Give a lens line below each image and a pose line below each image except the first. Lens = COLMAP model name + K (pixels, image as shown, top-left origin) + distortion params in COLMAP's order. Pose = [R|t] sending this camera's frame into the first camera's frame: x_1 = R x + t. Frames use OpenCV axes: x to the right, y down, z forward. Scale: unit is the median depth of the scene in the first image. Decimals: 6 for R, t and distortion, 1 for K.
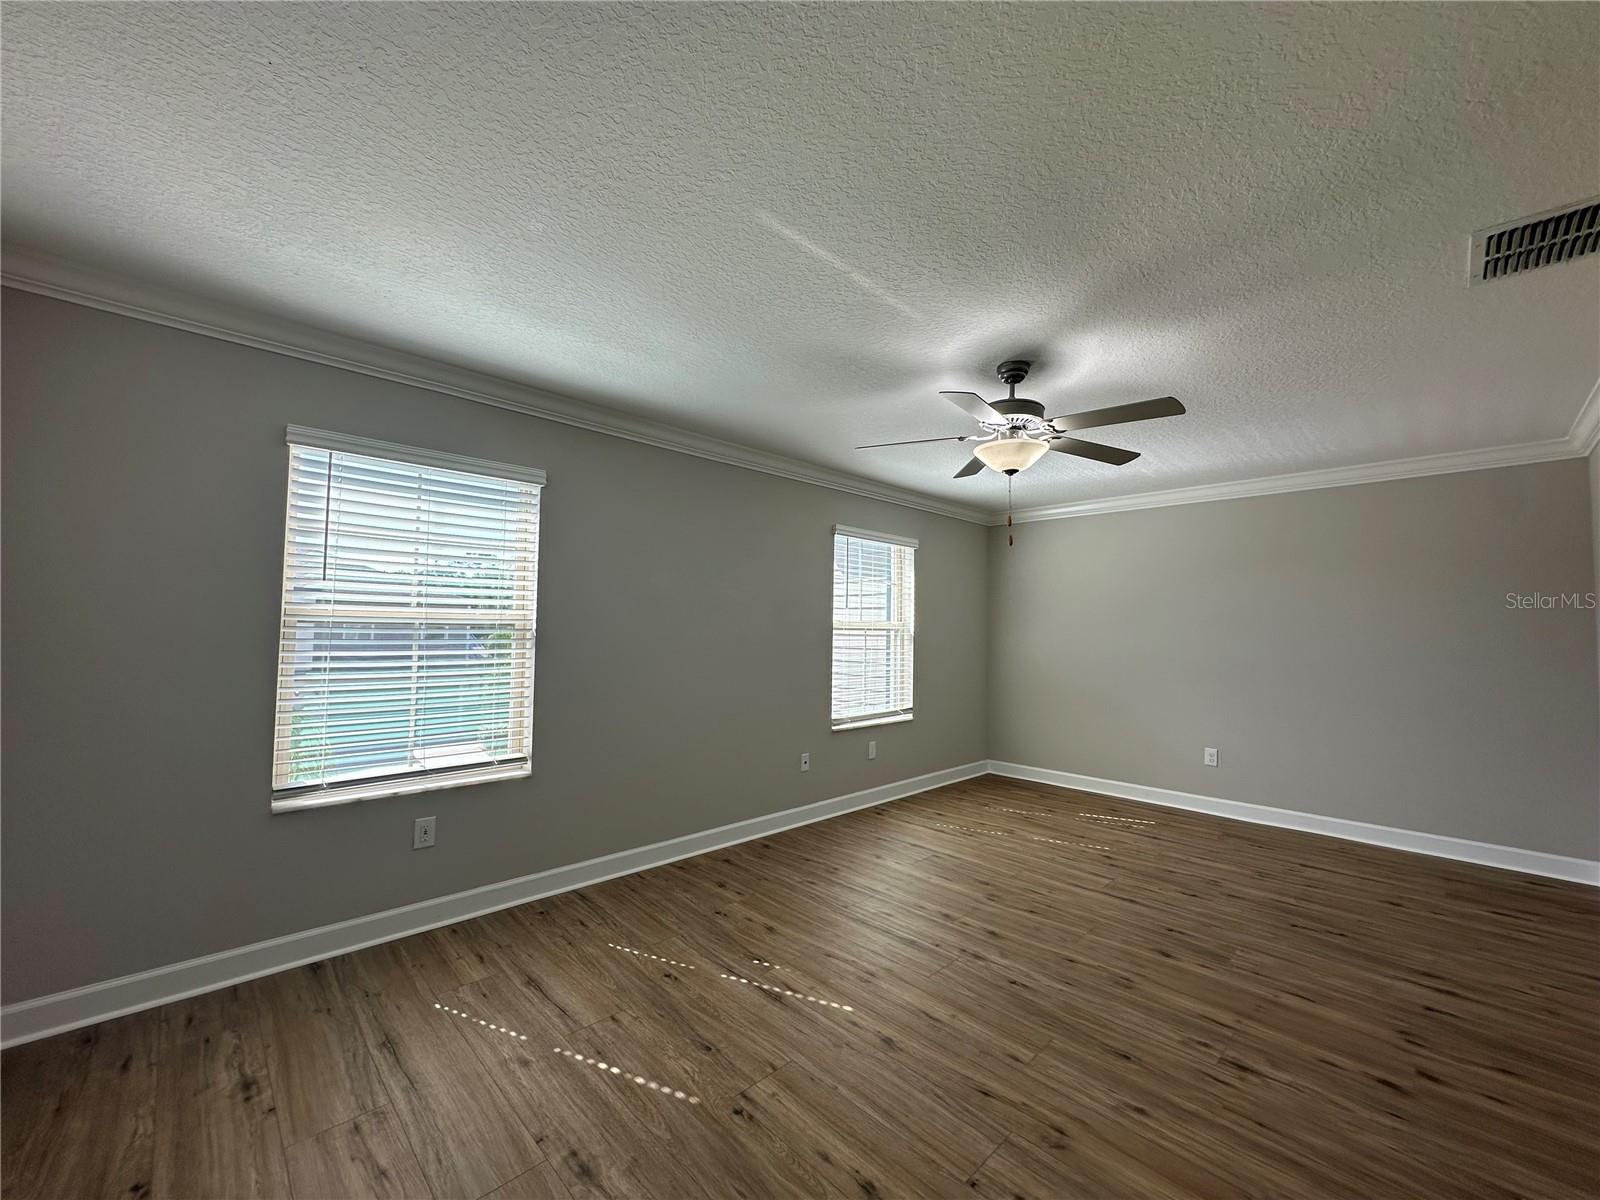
lens RADIAL K [[640.4, 0, 798.2], [0, 640.4, 600.2], [0, 0, 1]] dist [-0.004163, 0.000714]
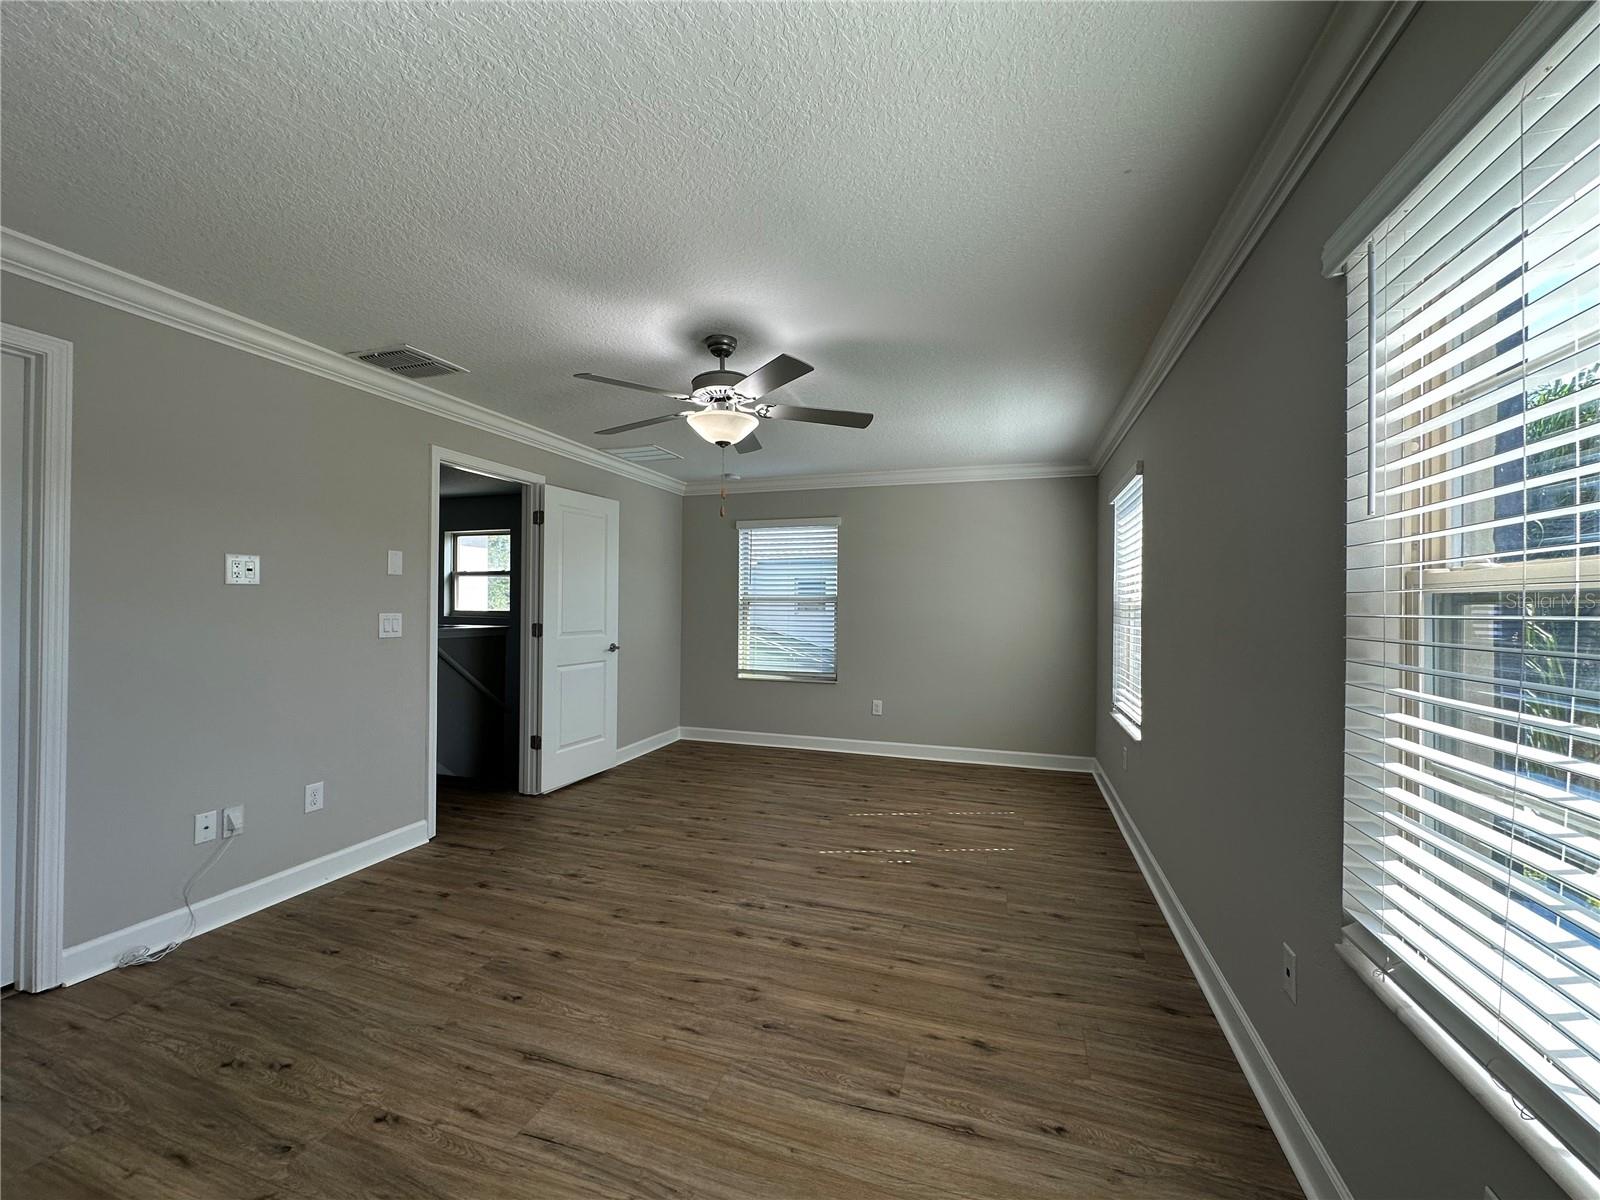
lens RADIAL K [[640.4, 0, 798.2], [0, 640.4, 600.2], [0, 0, 1]] dist [-0.004163, 0.000714]
pose [[-0.884703, -0.026344, -0.465411, 0.759001], [0.000981, 0.998294, -0.058372, 0.118486], [0.466155, -0.052098, -0.883168, 2.126685]]
